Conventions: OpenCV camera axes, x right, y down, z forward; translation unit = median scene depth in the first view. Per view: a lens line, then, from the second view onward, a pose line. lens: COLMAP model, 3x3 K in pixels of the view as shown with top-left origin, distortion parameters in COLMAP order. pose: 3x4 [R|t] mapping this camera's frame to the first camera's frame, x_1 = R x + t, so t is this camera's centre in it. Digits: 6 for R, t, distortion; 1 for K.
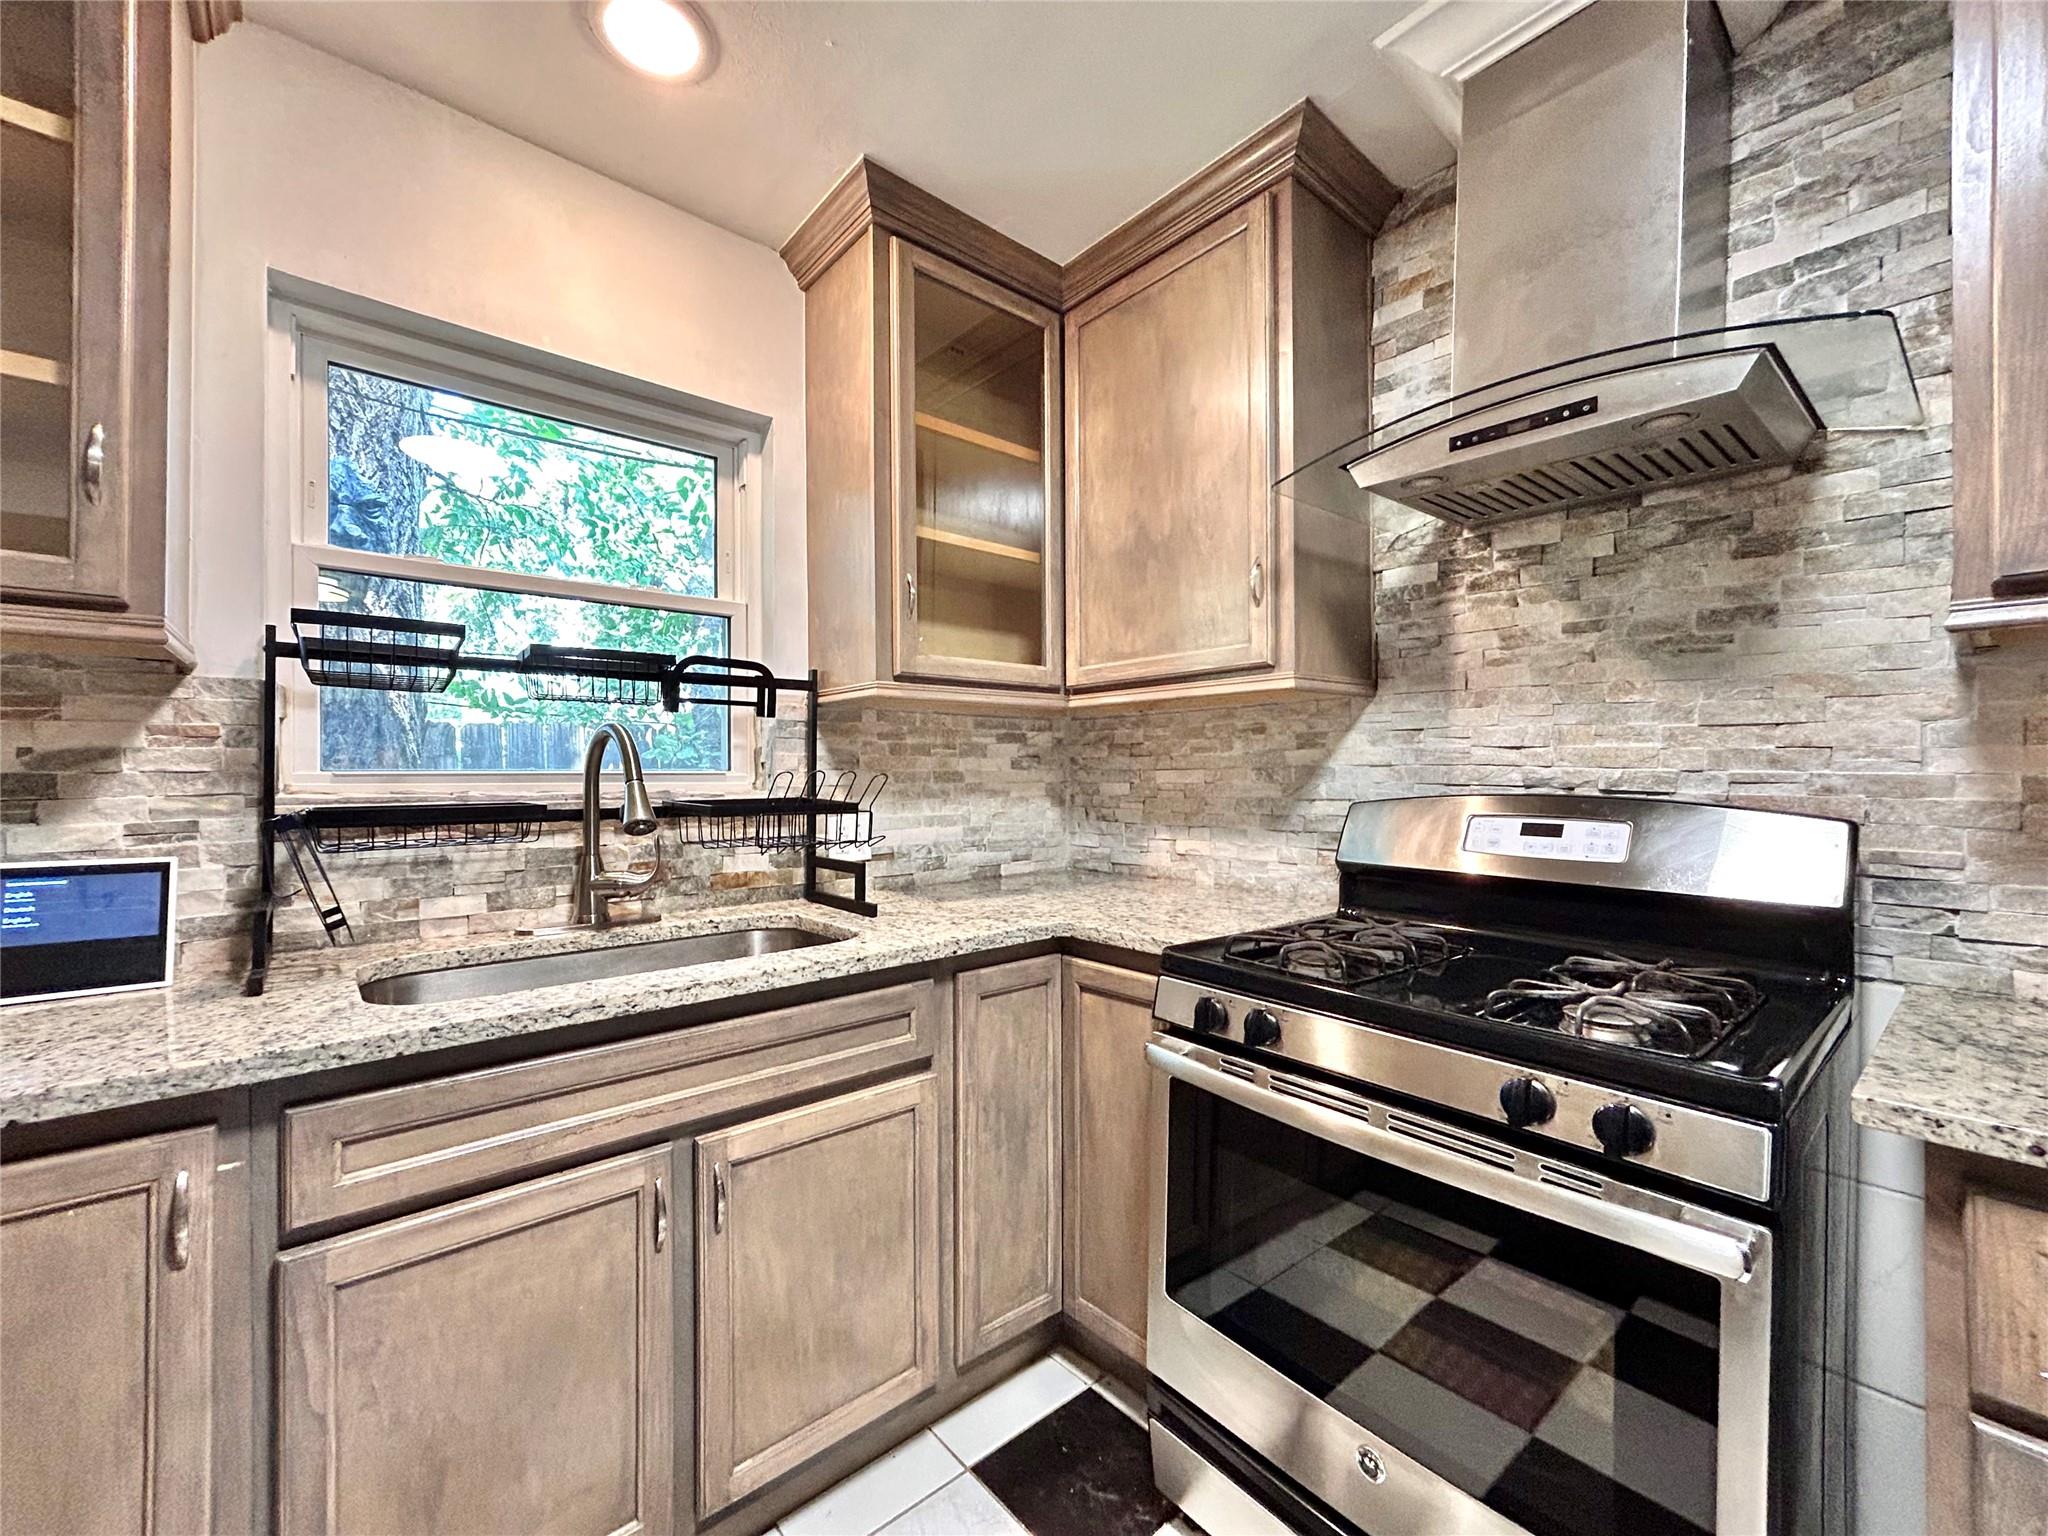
lens RADIAL K [[830.1, 0, 1021.7], [0, 830.1, 770.4], [0, 0, 1]] dist [-0.001464, -0.000200]
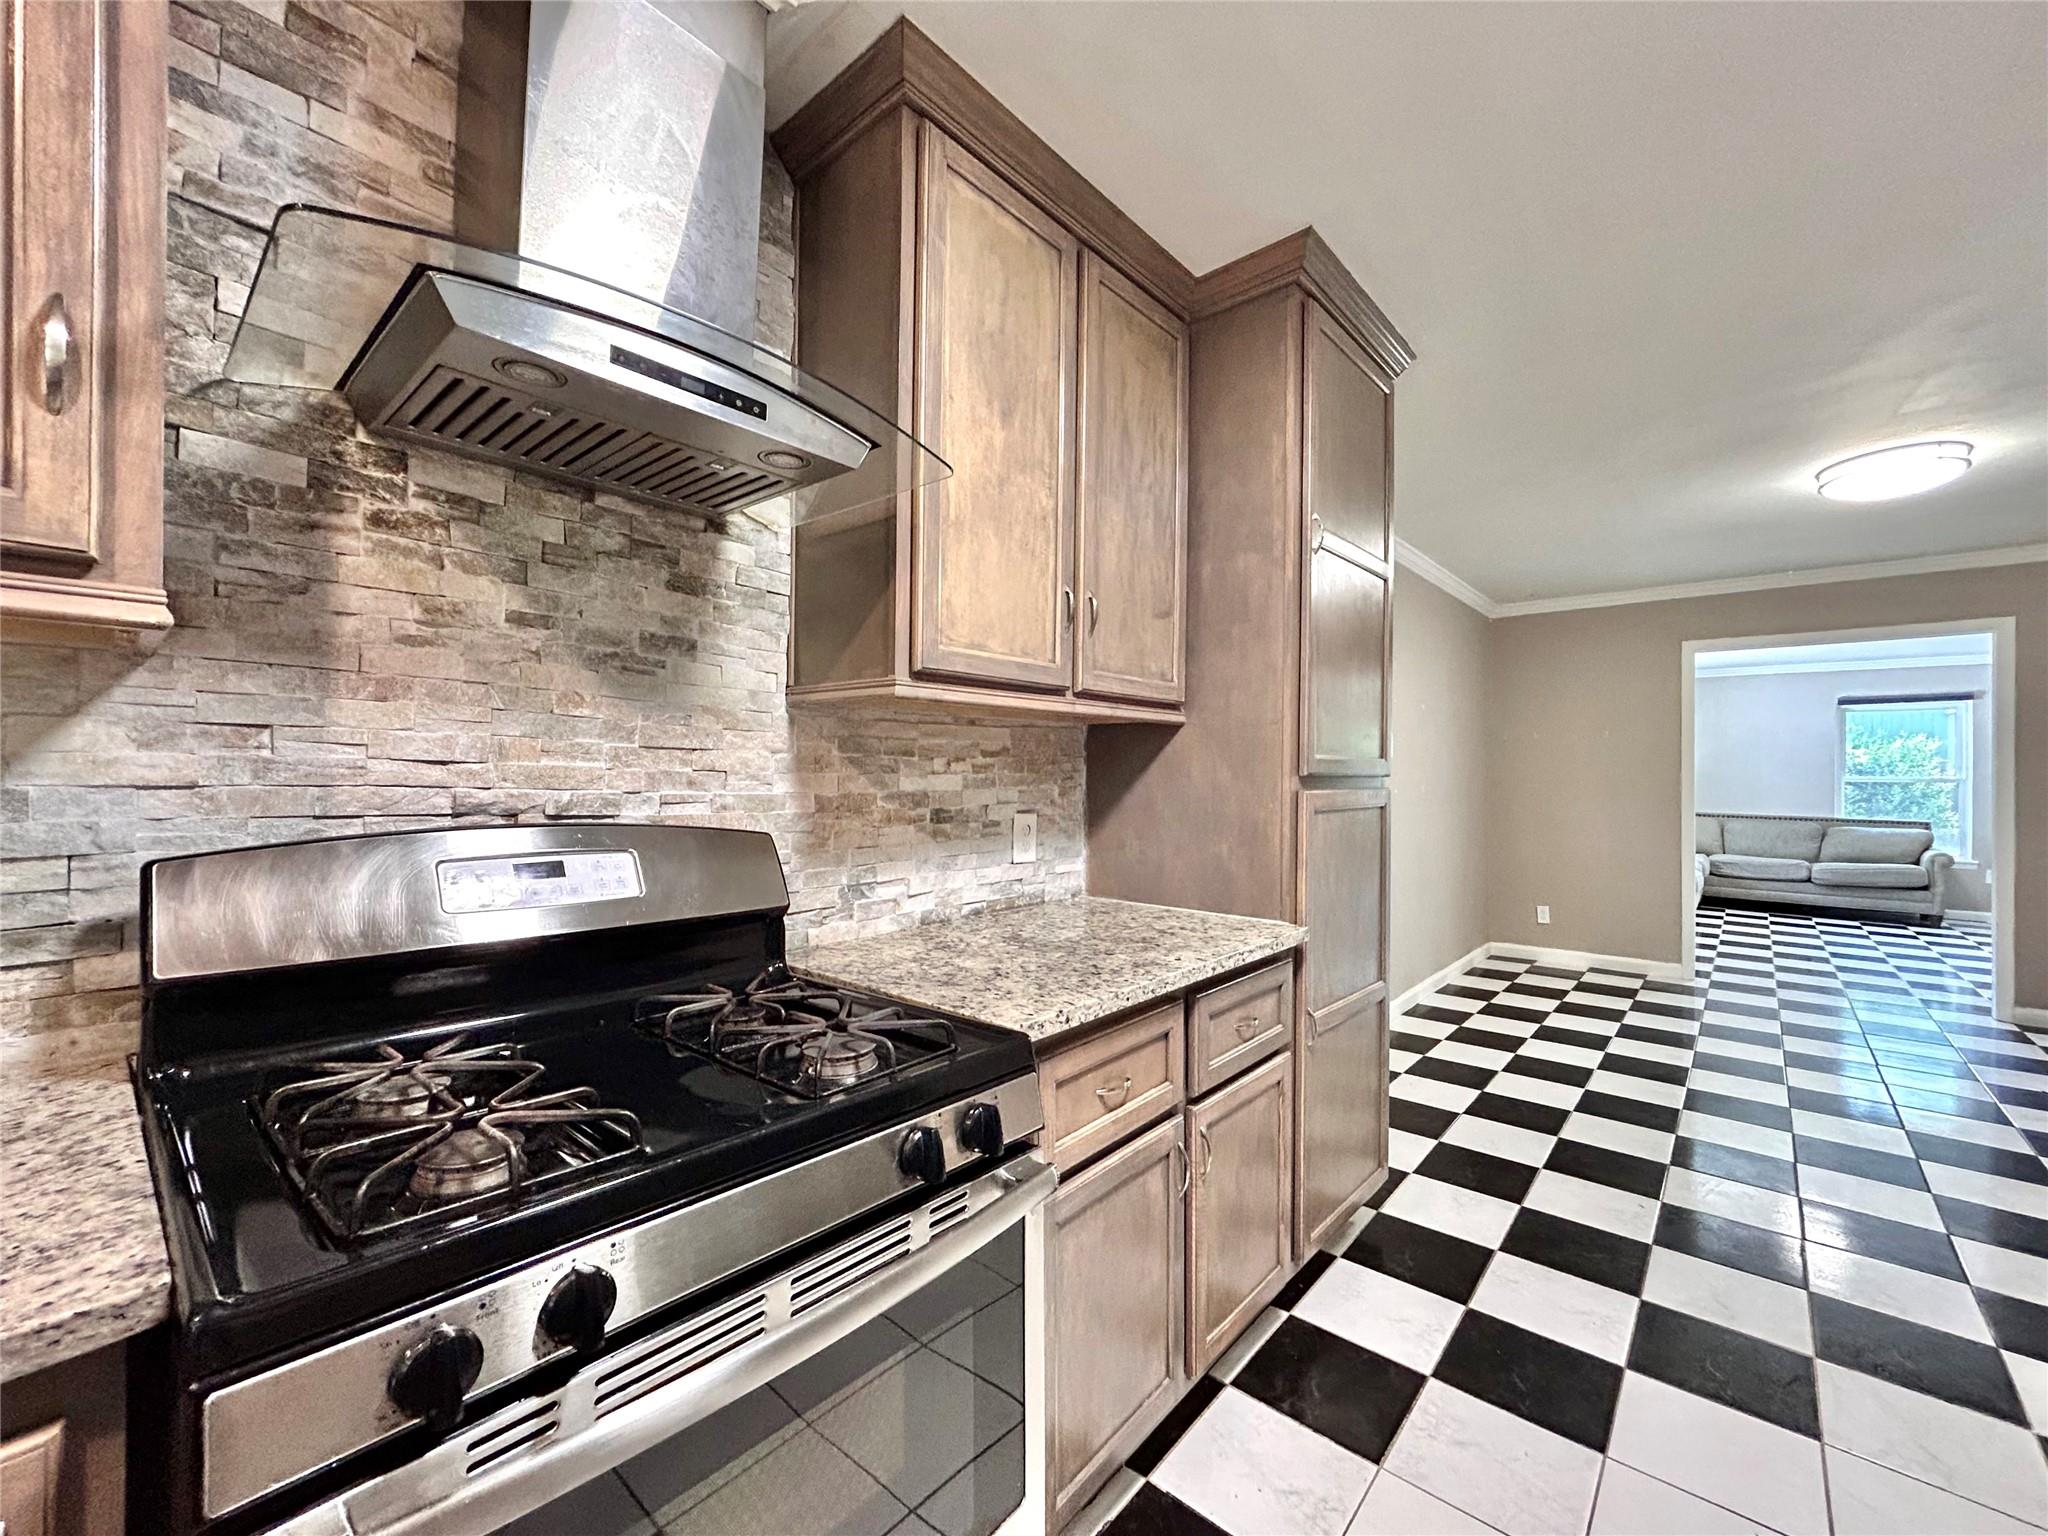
lens RADIAL K [[830.1, 0, 1021.7], [0, 830.1, 770.4], [0, 0, 1]] dist [-0.001464, -0.000200]
pose [[-0.144995, 0.004037, 0.989424, -0.210694], [-0.010009, 0.999935, -0.005547, -0.022449], [-0.989382, -0.010708, -0.144945, 0.624981]]
